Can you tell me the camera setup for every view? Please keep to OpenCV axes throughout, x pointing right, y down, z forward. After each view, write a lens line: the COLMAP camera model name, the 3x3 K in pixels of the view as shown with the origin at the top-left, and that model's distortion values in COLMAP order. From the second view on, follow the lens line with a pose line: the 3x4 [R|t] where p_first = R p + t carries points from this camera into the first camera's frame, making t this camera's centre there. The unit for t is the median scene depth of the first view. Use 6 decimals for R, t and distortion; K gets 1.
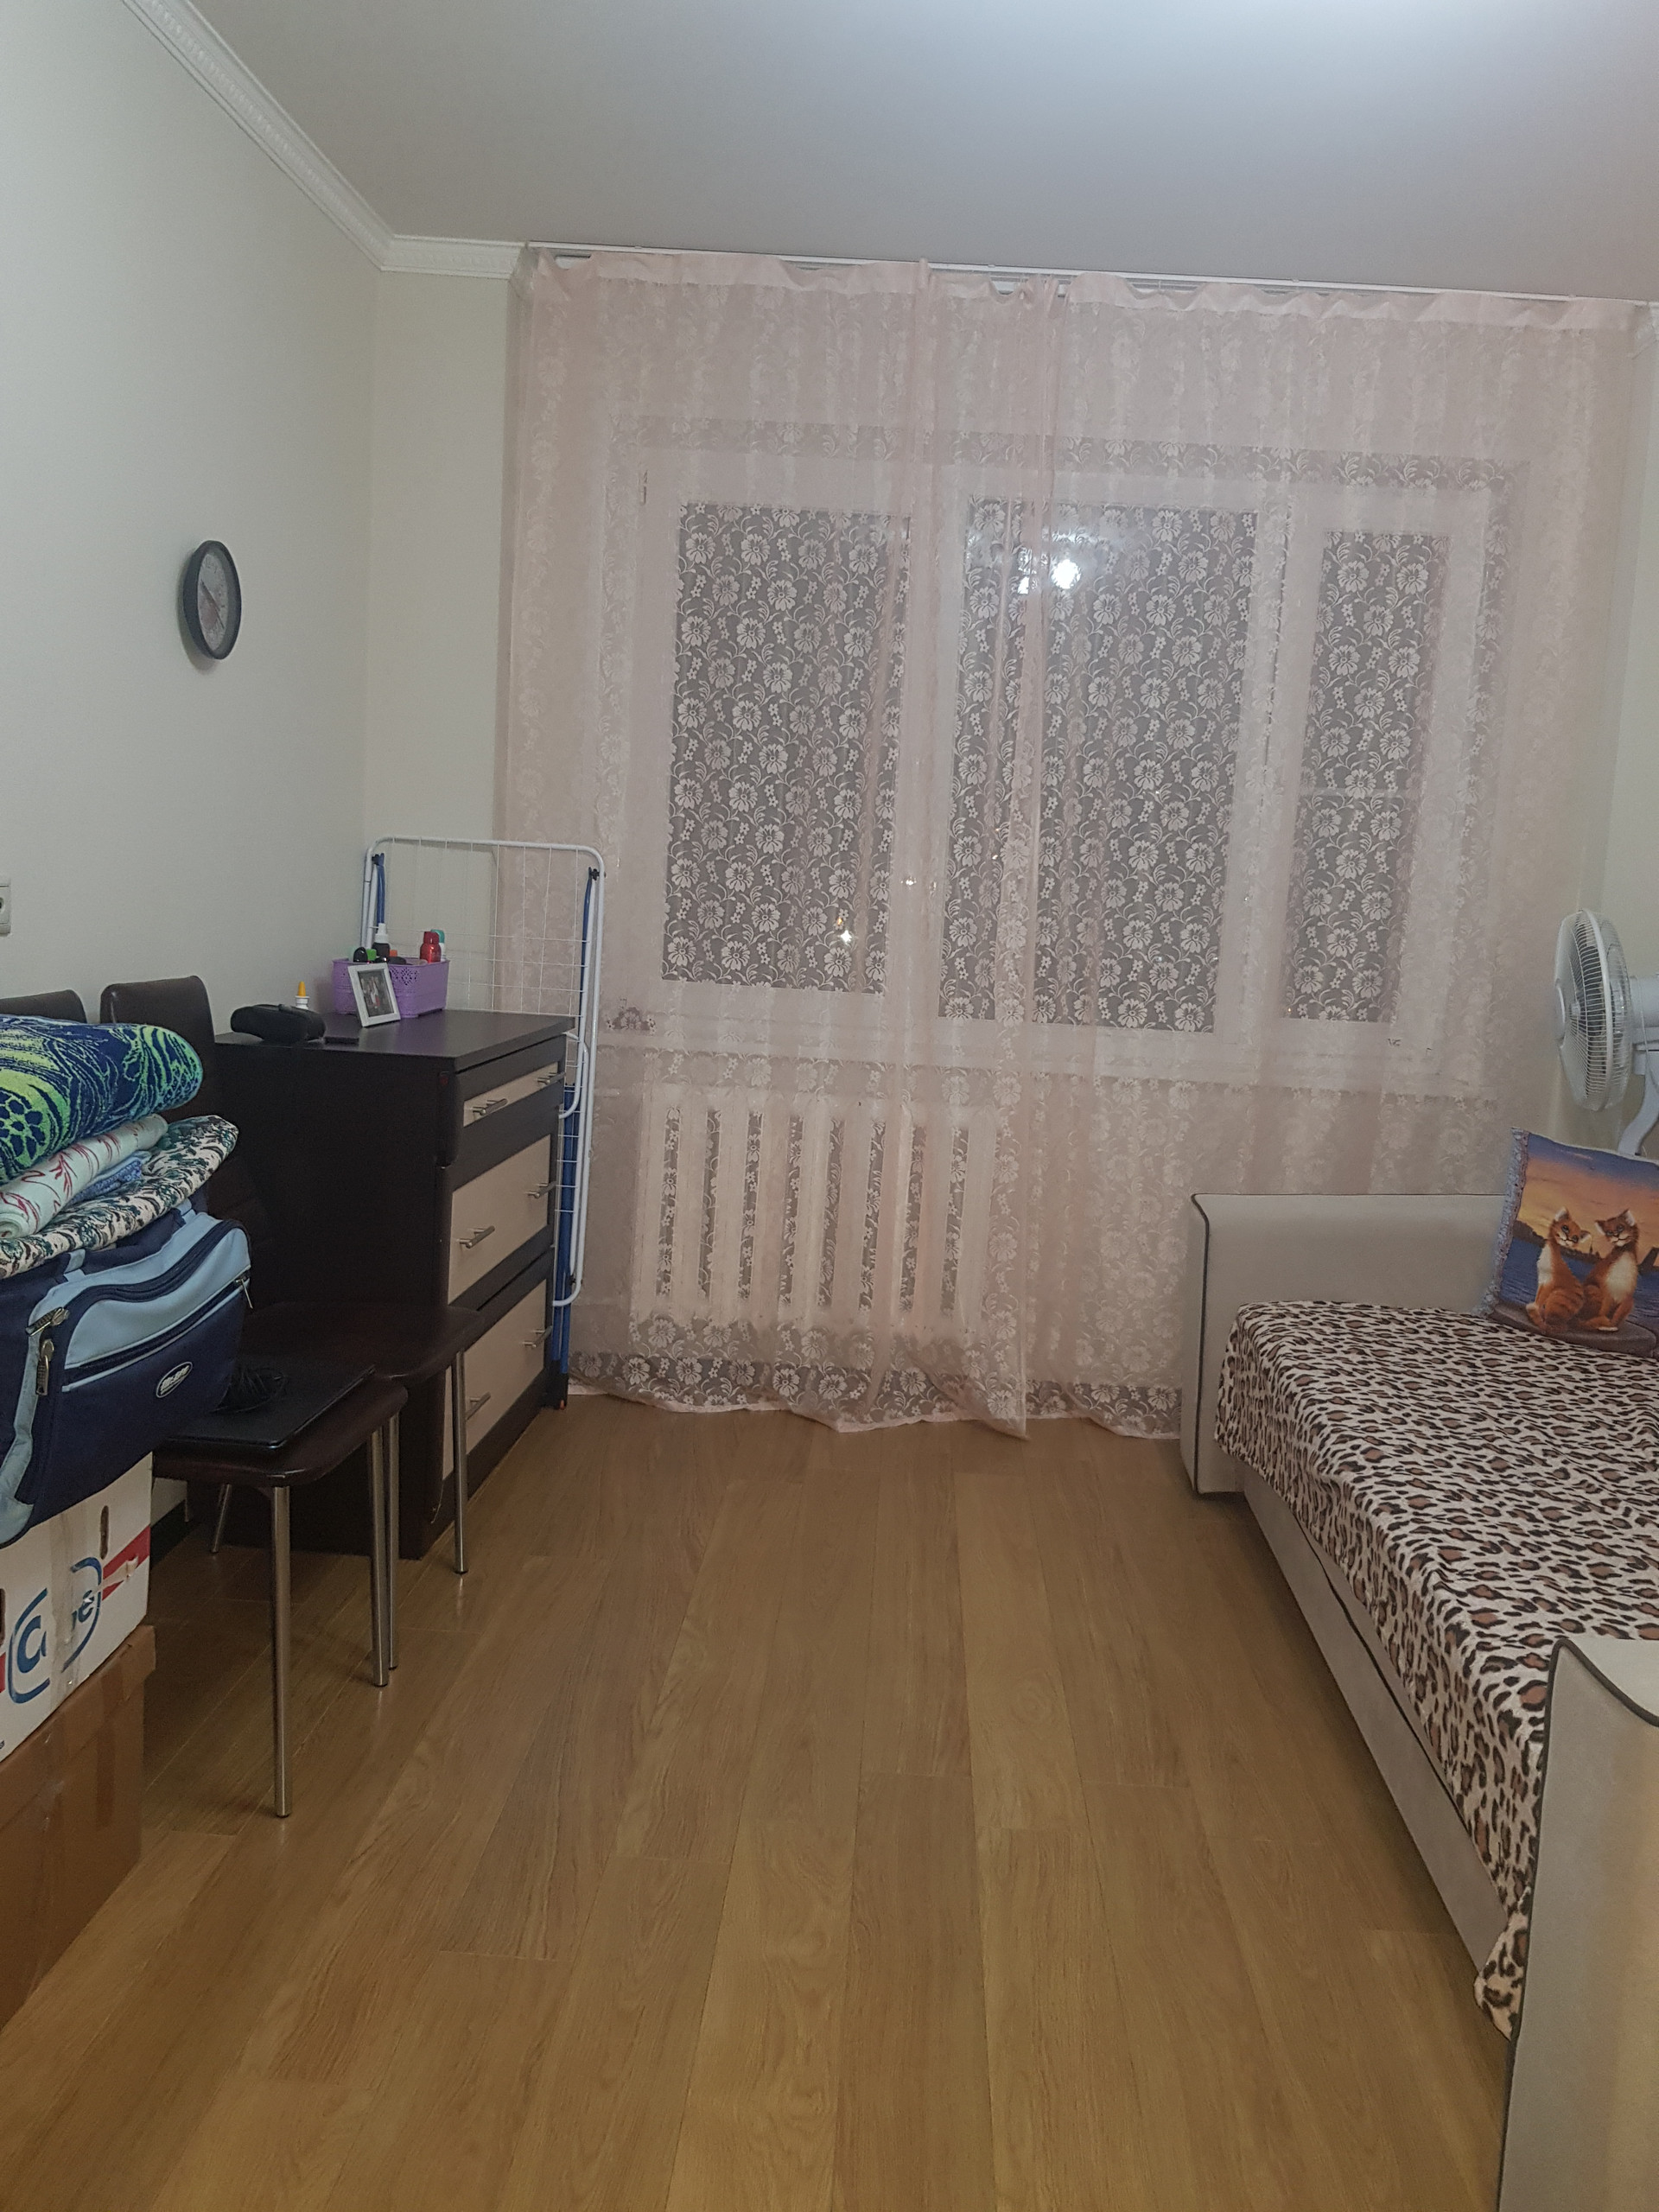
lens RADIAL K [[1680.1, 0, 837.3], [0, 1680.1, 1077.4], [0, 0, 1]] dist [0.232465, -0.479199]
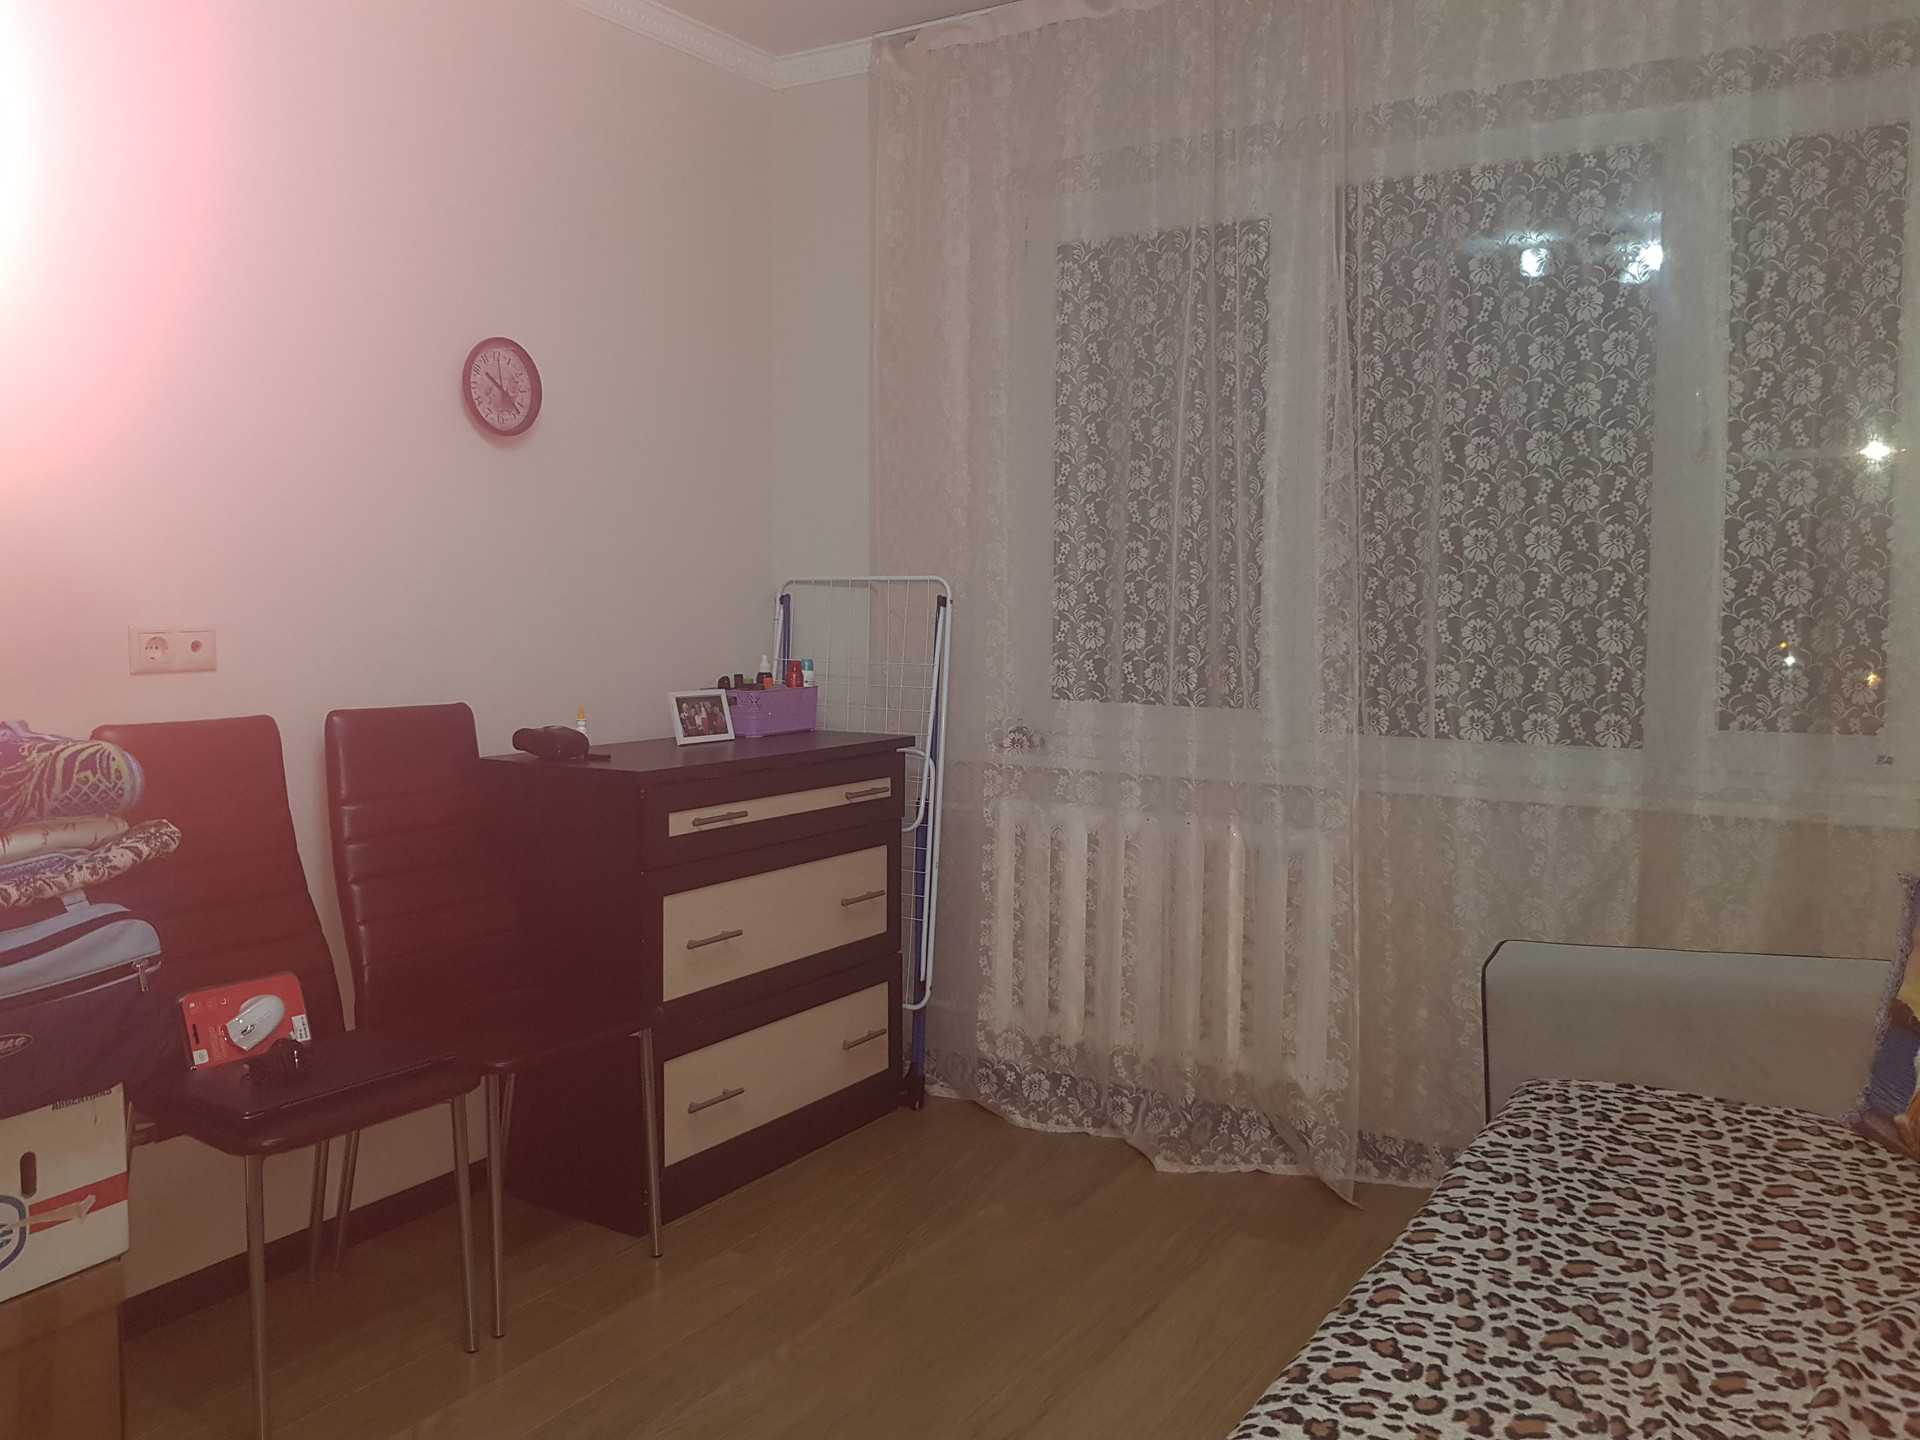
lens RADIAL K [[1460.6, 0, 960.0], [0, 1460.6, 720.0], [0, 0, 1]] dist [0.133190, -0.185590]
pose [[0.875185, -0.014763, -0.483563, 0.341331], [-0.010865, 0.998682, -0.050154, 0.000098], [0.483666, 0.049148, 0.873872, 0.232049]]
